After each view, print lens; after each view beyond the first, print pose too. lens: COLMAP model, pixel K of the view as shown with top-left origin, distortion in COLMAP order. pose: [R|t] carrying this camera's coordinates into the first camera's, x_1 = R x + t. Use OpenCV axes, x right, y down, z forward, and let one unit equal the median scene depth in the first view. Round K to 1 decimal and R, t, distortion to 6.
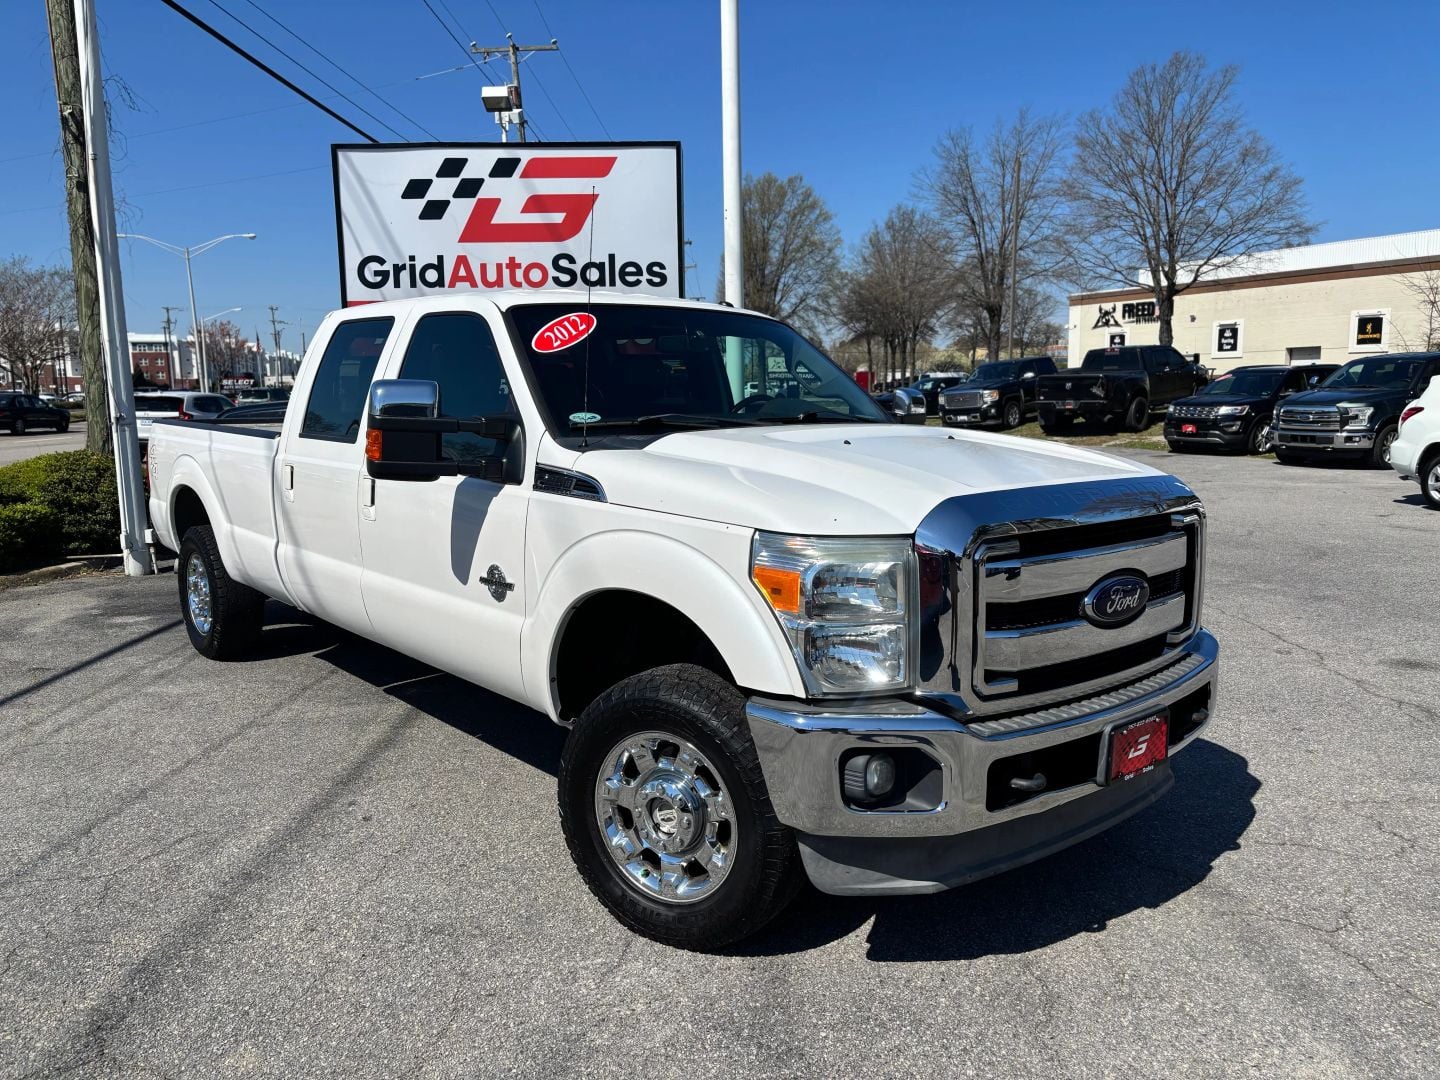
lens RADIAL K [[1074.9, 0, 726.1], [0, 1074.9, 555.8], [0, 0, 1]] dist [0.049419, -0.060796]
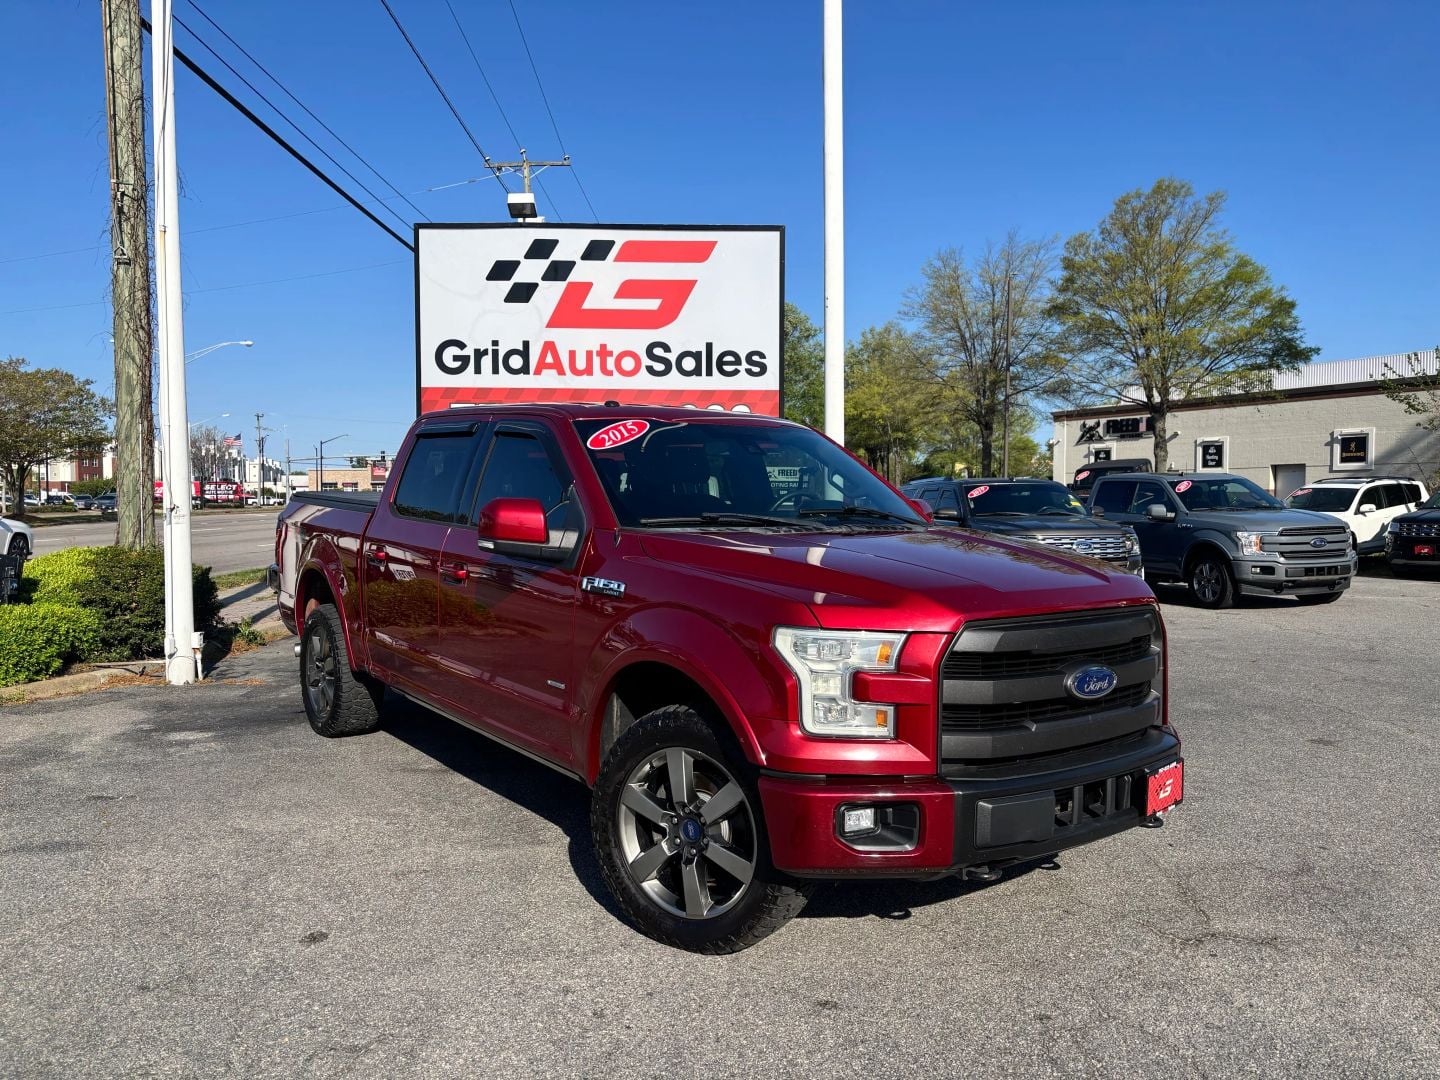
lens RADIAL K [[1031.0, 0, 696.7], [0, 1031.0, 557.1], [0, 0, 1]] dist [0.252362, -0.478575]
pose [[0.999730, 0.010443, 0.020737, -0.133405], [-0.008265, 0.994702, -0.102470, 0.000748], [-0.021697, 0.102271, 0.994520, 0.112779]]
